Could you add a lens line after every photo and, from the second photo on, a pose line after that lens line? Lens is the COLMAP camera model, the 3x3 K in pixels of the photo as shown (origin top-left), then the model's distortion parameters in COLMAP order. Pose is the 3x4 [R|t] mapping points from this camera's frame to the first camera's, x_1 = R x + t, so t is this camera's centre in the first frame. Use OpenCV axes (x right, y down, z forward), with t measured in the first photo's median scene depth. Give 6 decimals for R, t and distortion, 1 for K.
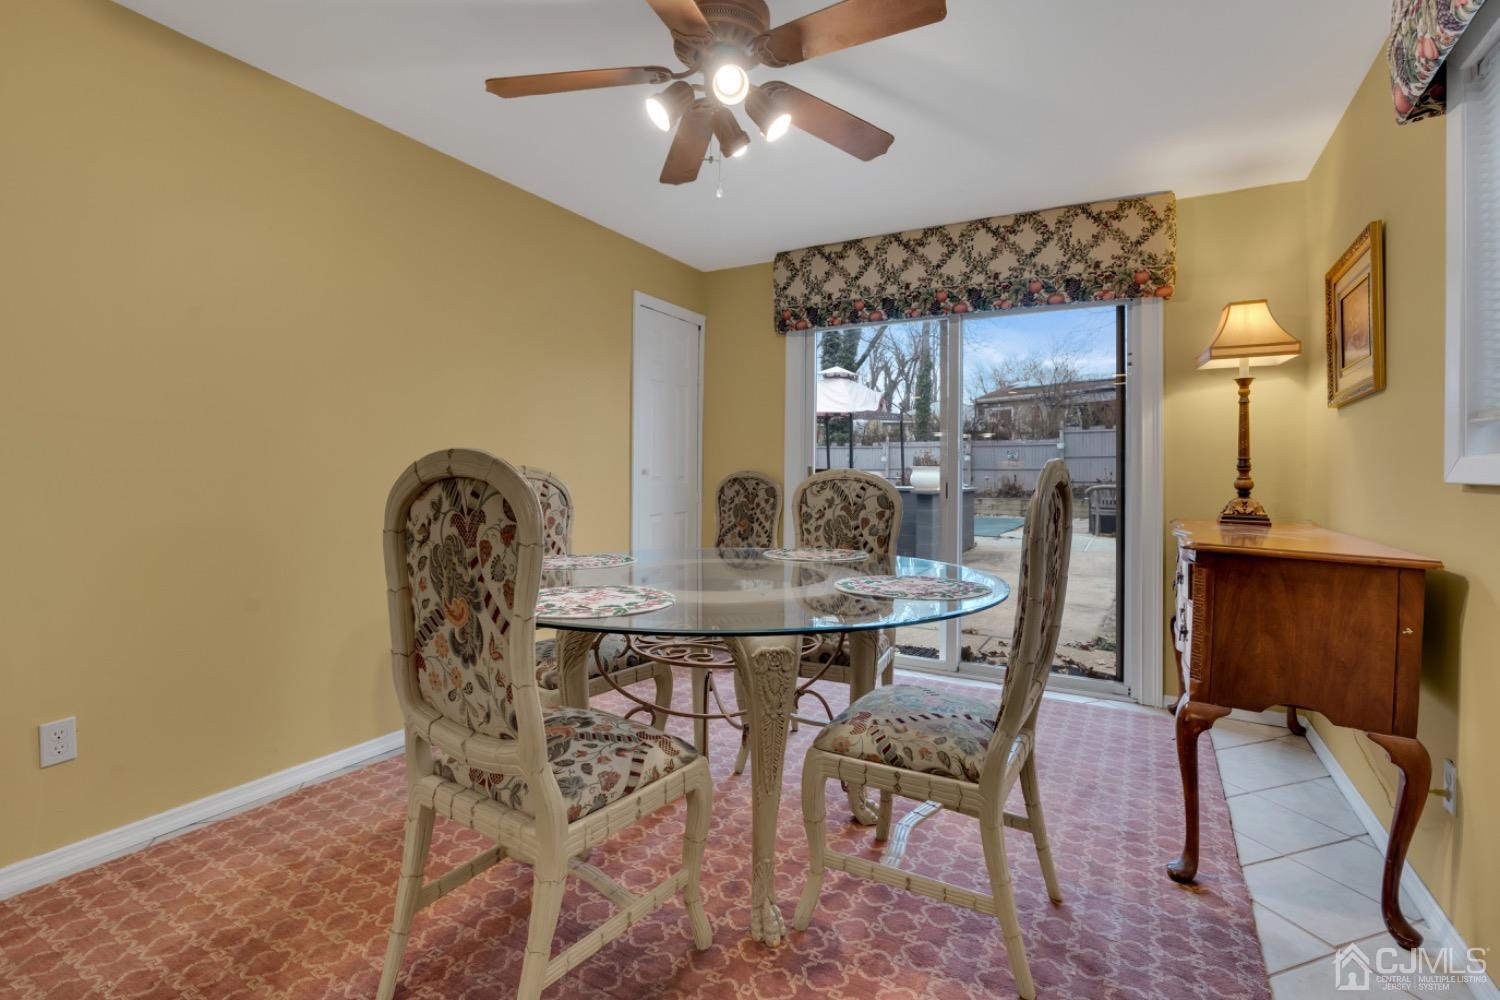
lens RADIAL K [[687.9, 0, 765.8], [0, 687.9, 473.5], [0, 0, 1]] dist [-0.006109, 0.000318]
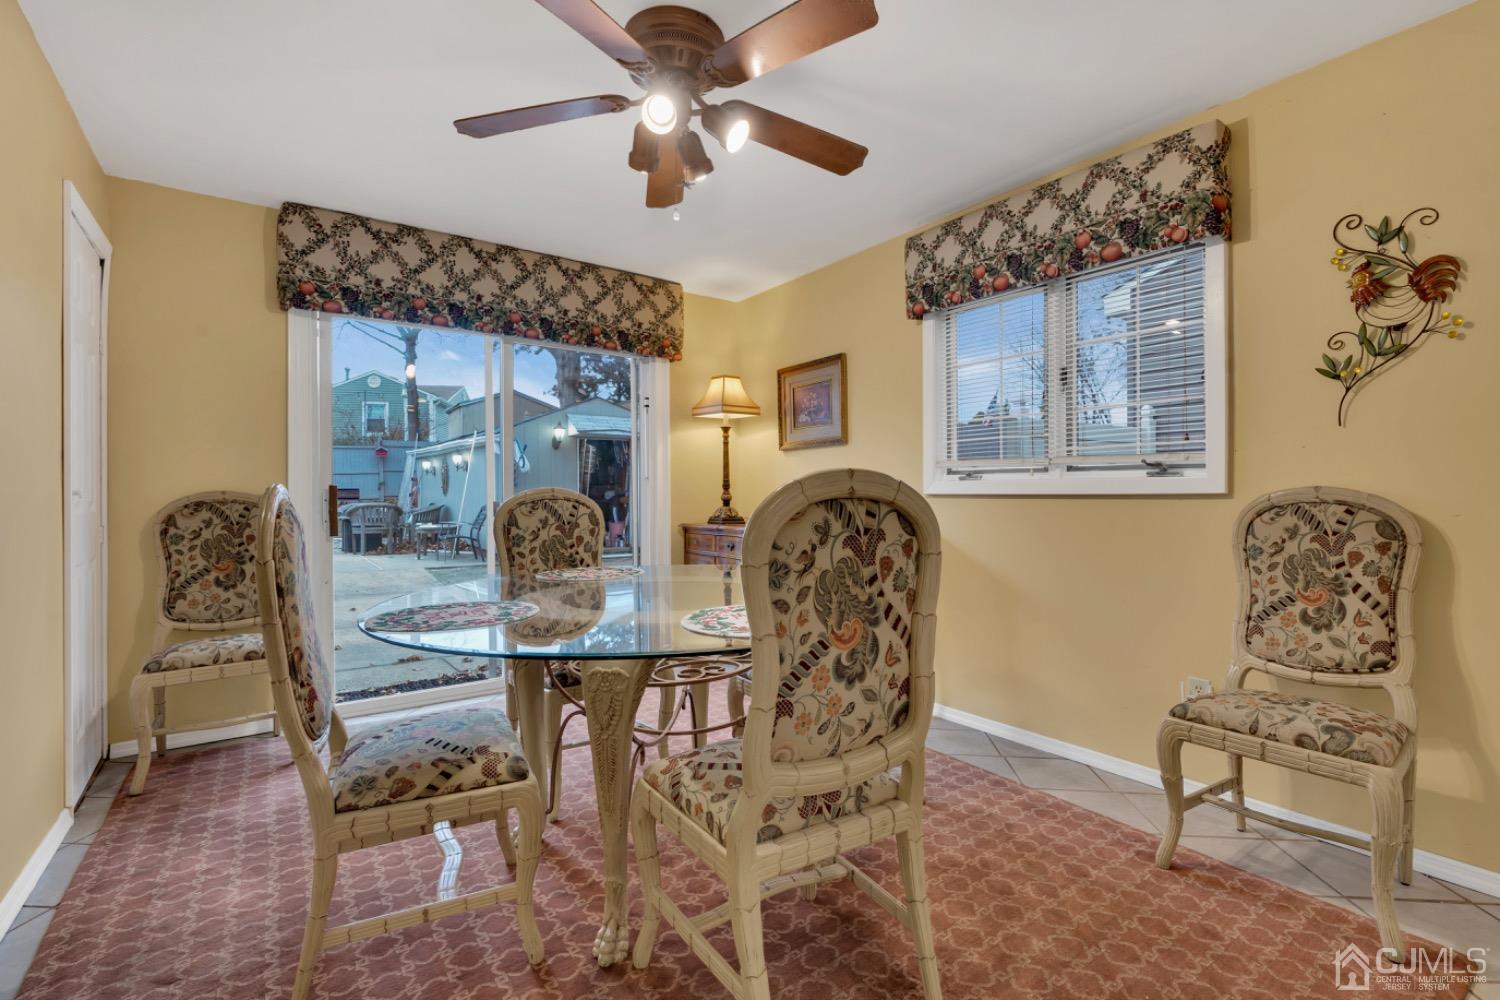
lens RADIAL K [[676.3, 0, 754.5], [0, 676.3, 493.3], [0, 0, 1]] dist [-0.004656, 0.000081]
pose [[0.424410, -0.010620, 0.905408, -0.657610], [0.007482, 0.999938, 0.008221, -0.005010], [-0.905439, 0.003285, 0.424463, 0.336825]]
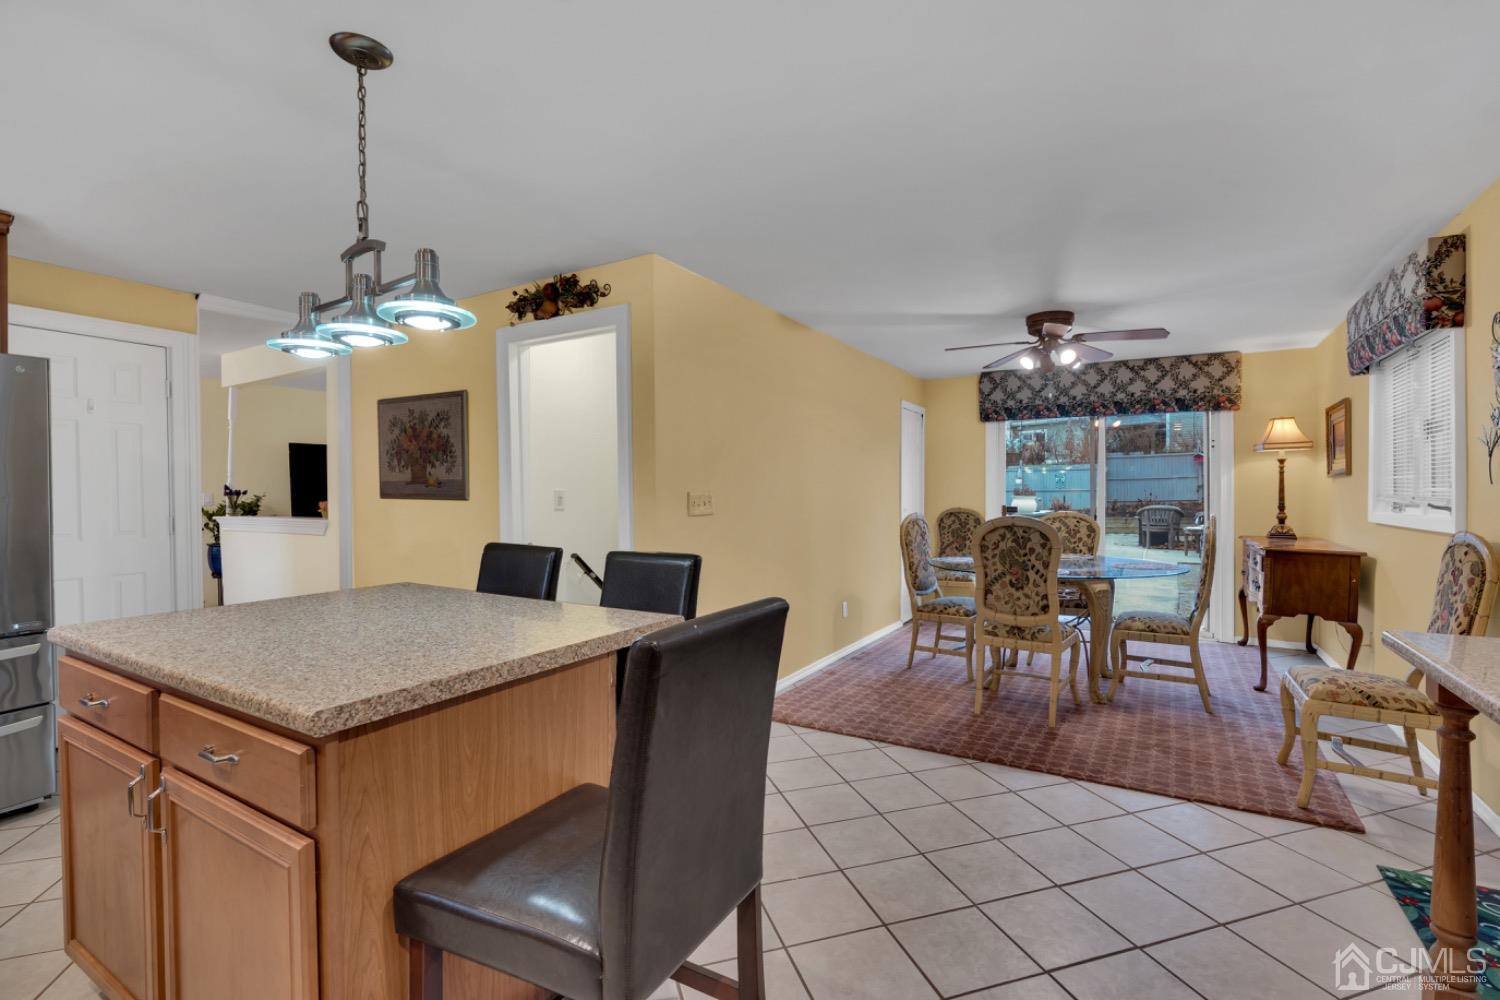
lens RADIAL K [[677.1, 0, 765.8], [0, 677.1, 501.8], [0, 0, 1]] dist [-0.009802, 0.000885]
pose [[0.999541, -0.012340, -0.027677, -0.672815], [0.012733, 0.999820, 0.014043, -0.071261], [0.027498, -0.014389, 0.999518, -0.892151]]
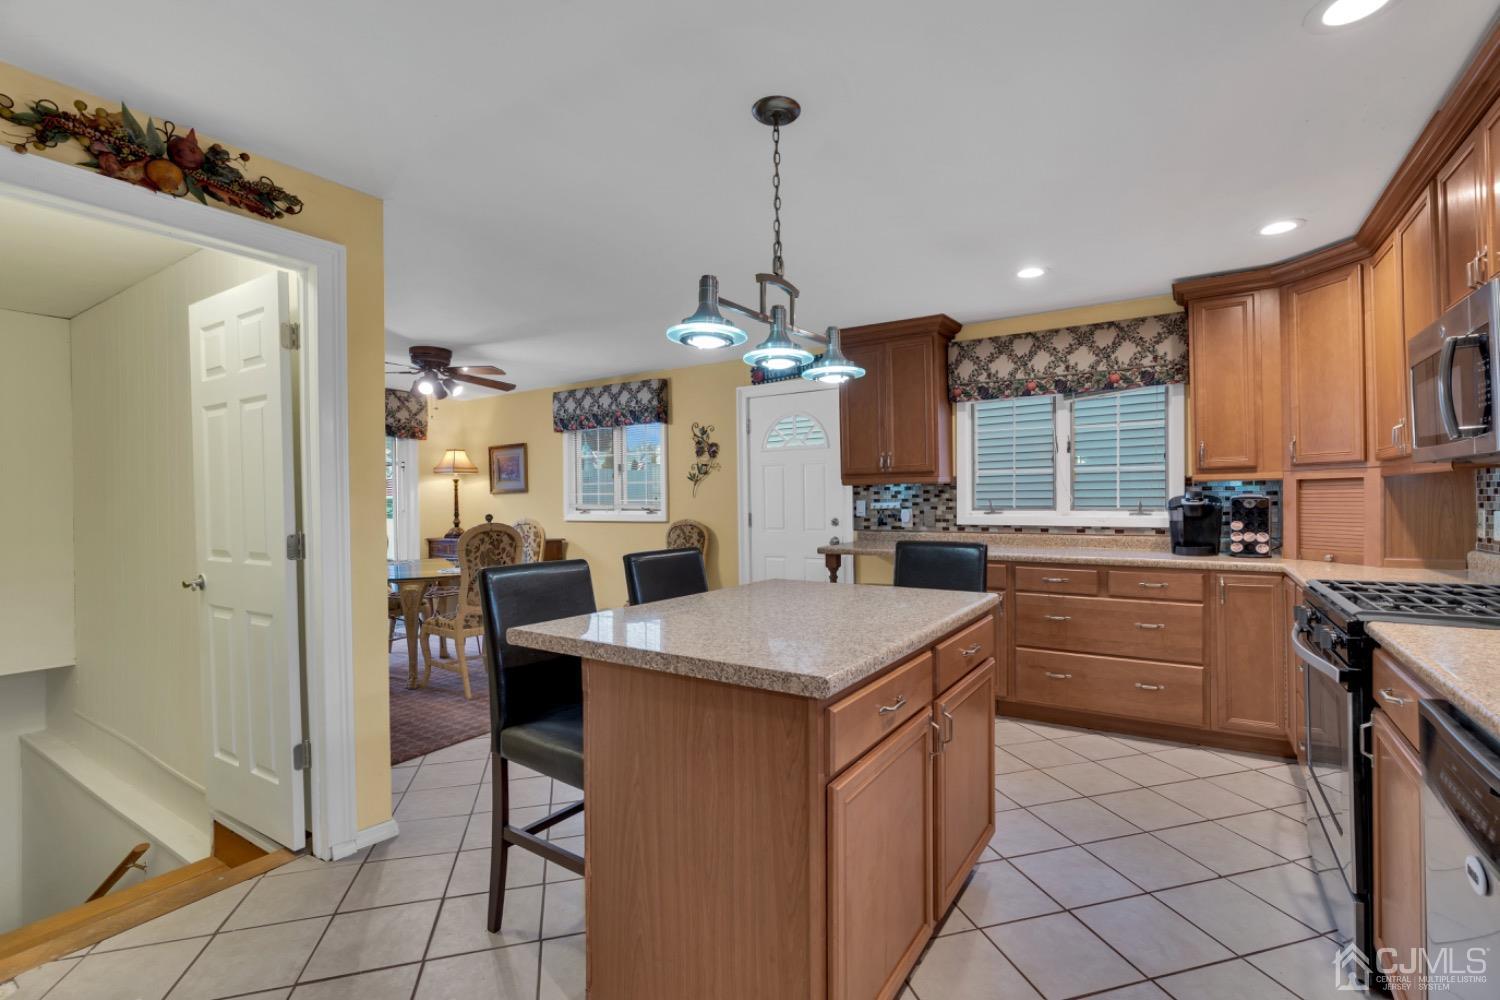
lens RADIAL K [[679.1, 0, 756.2], [0, 679.1, 500.0], [0, 0, 1]] dist [-0.008906, 0.000340]
pose [[0.070317, -0.011424, 0.997459, -1.801885], [0.011919, 0.999873, 0.010611, -0.082240], [-0.997454, 0.011143, 0.070444, -0.282012]]
